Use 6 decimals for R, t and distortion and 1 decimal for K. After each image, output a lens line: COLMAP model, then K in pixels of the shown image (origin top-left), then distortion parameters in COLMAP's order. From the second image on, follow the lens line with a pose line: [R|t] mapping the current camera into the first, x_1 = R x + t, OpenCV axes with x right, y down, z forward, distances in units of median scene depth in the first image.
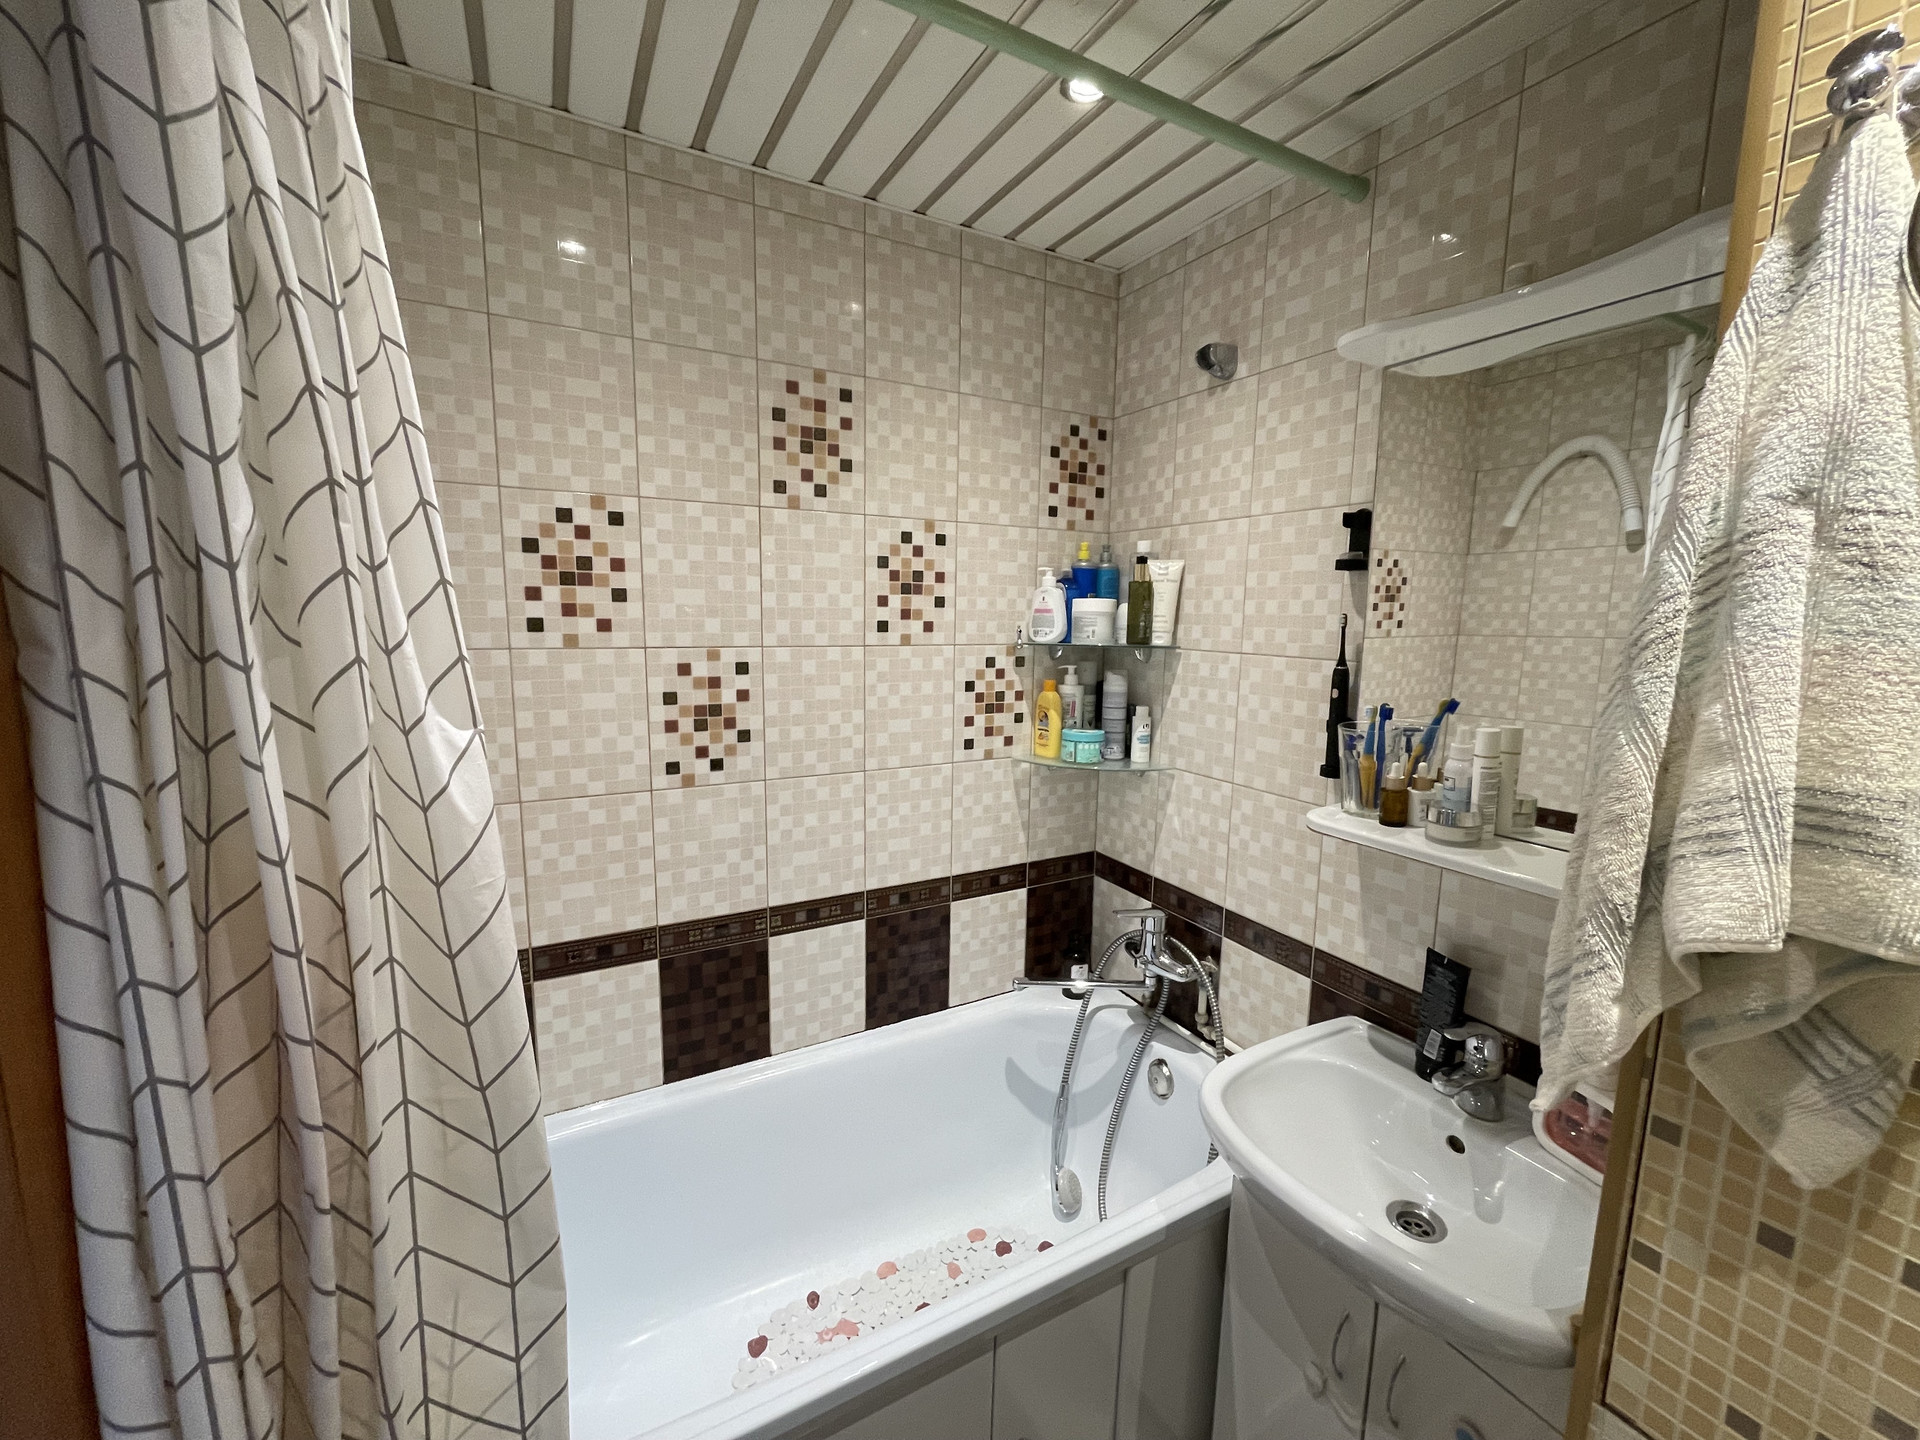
lens RADIAL K [[771.5, 0, 955.4], [0, 771.5, 716.1], [0, 0, 1]] dist [-0.014446, 0.001959]
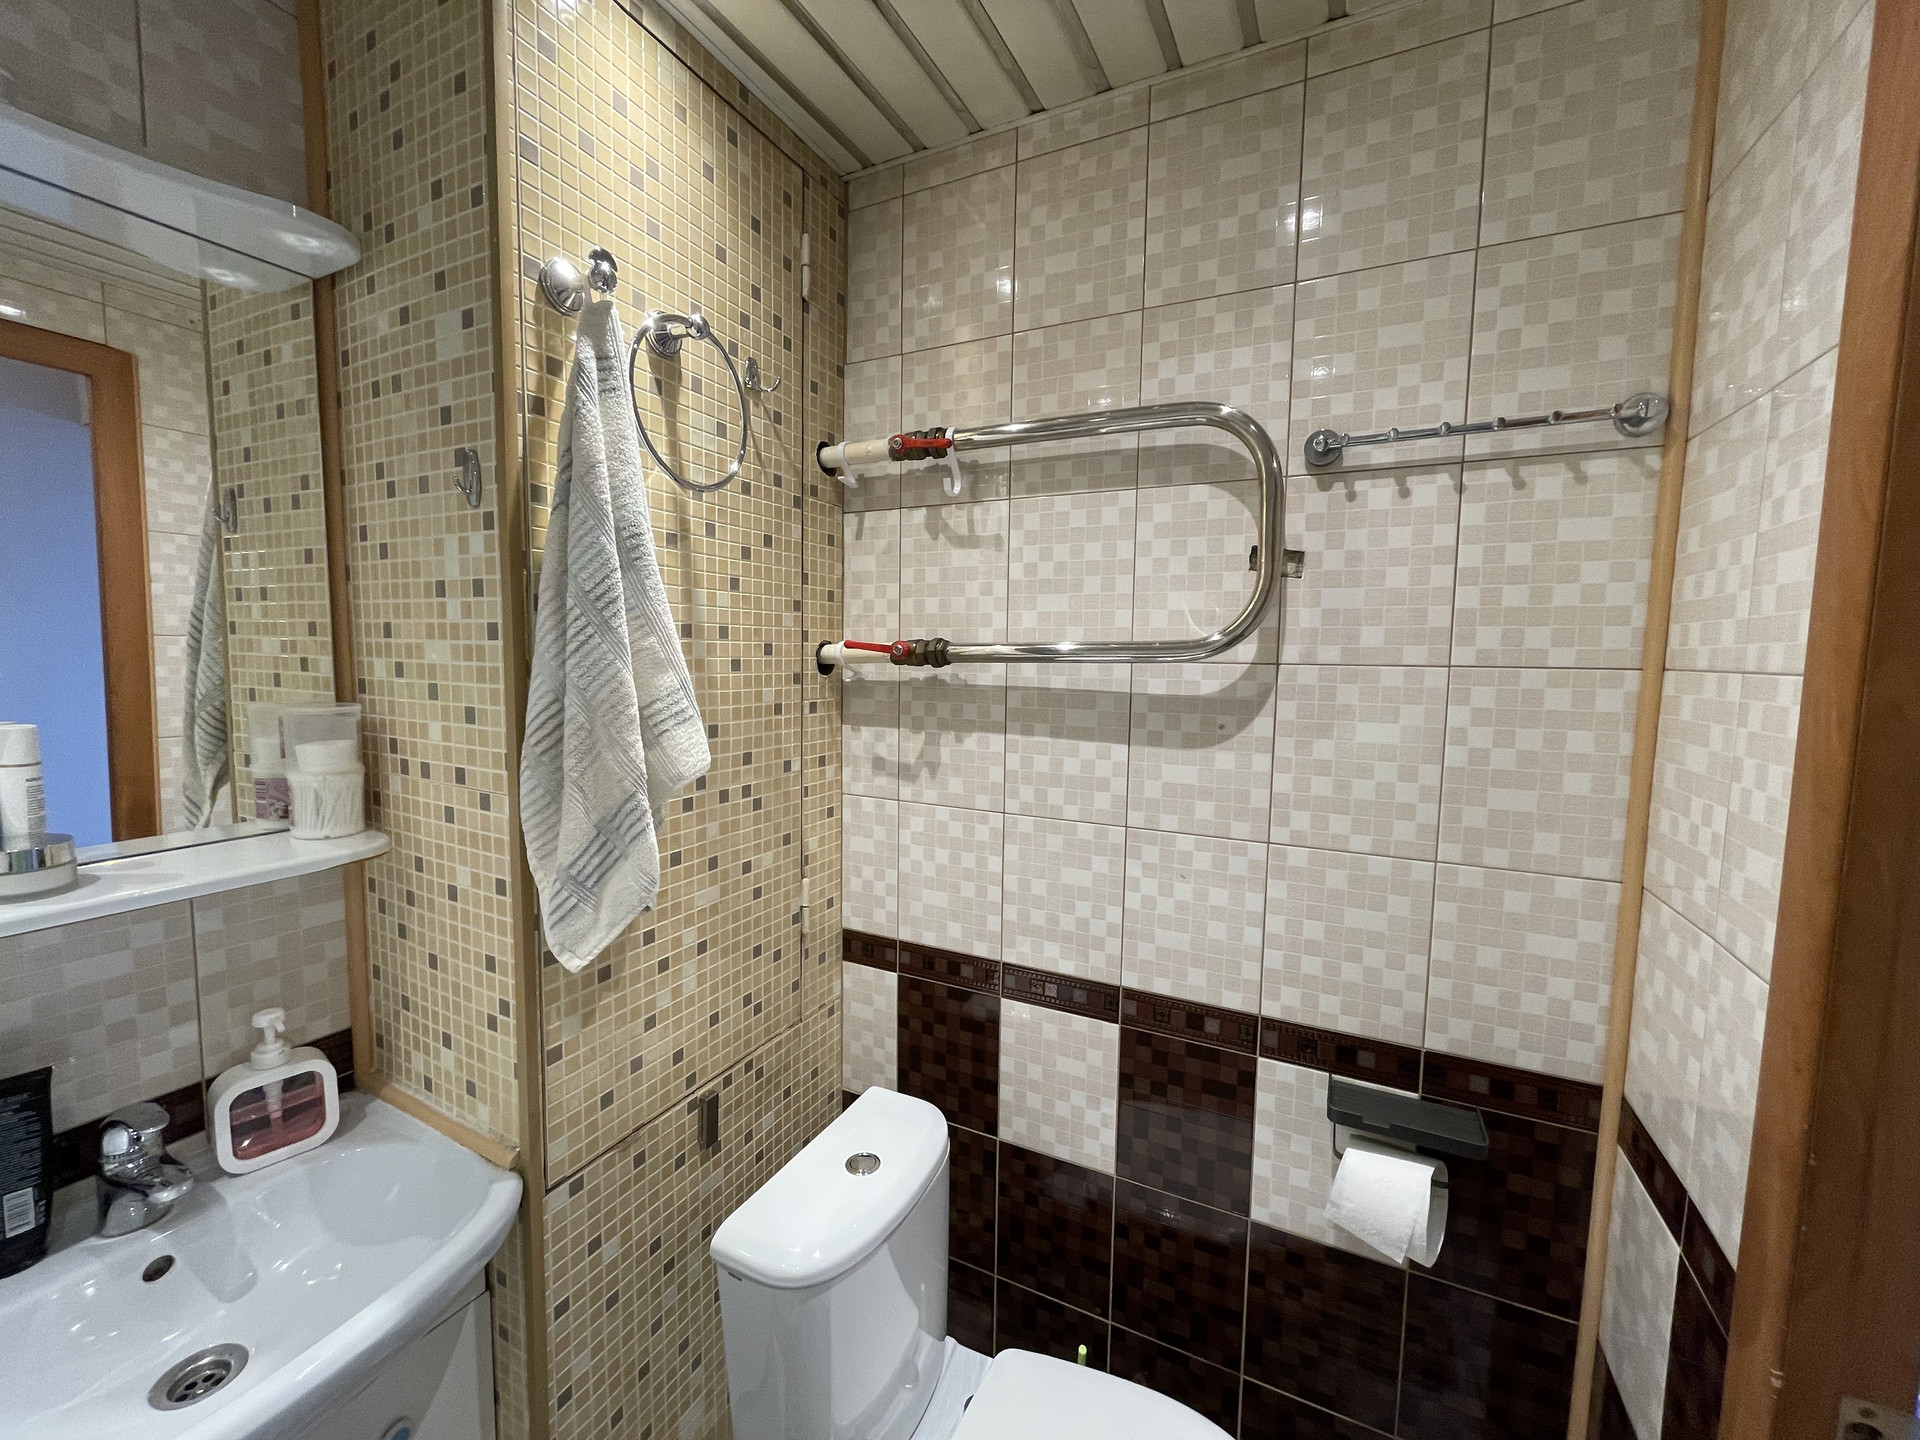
lens RADIAL K [[771.5, 0, 953.8], [0, 771.5, 719.1], [0, 0, 1]] dist [-0.014446, 0.001959]
pose [[-0.572672, -0.089529, 0.814881, -0.257465], [0.088001, 0.981561, 0.169686, -0.022666], [-0.815047, 0.168885, -0.554234, 0.490870]]
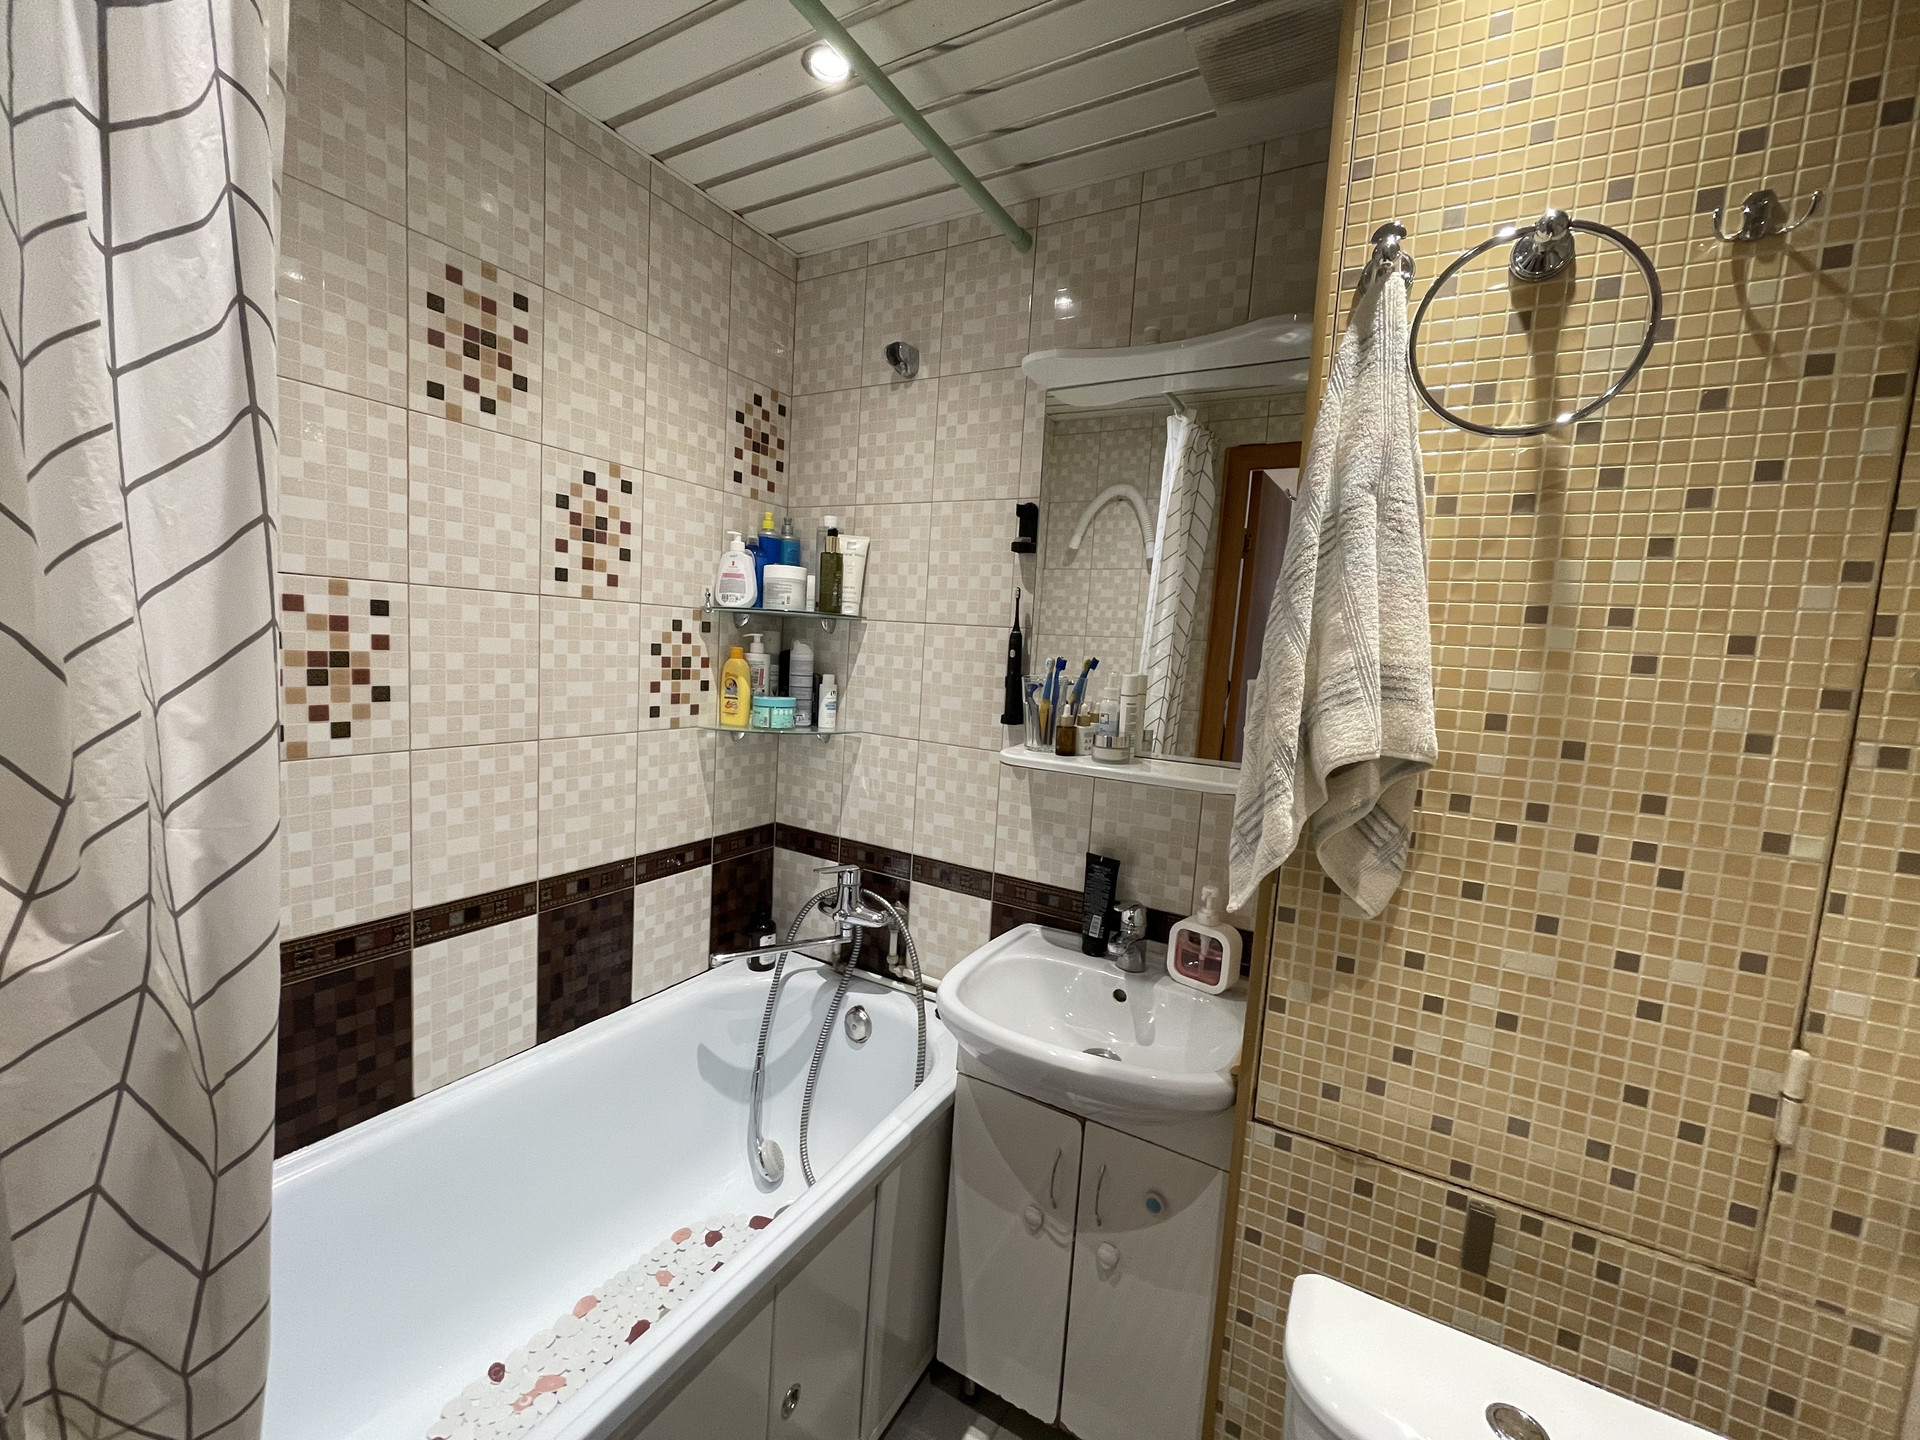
lens RADIAL K [[771.5, 0, 961.8], [0, 771.5, 718.6], [0, 0, 1]] dist [-0.014446, 0.001959]
pose [[0.851927, -0.013037, 0.523498, -0.177861], [0.021115, 0.999732, -0.009466, 0.070683], [-0.523234, 0.019118, 0.851975, 0.016694]]
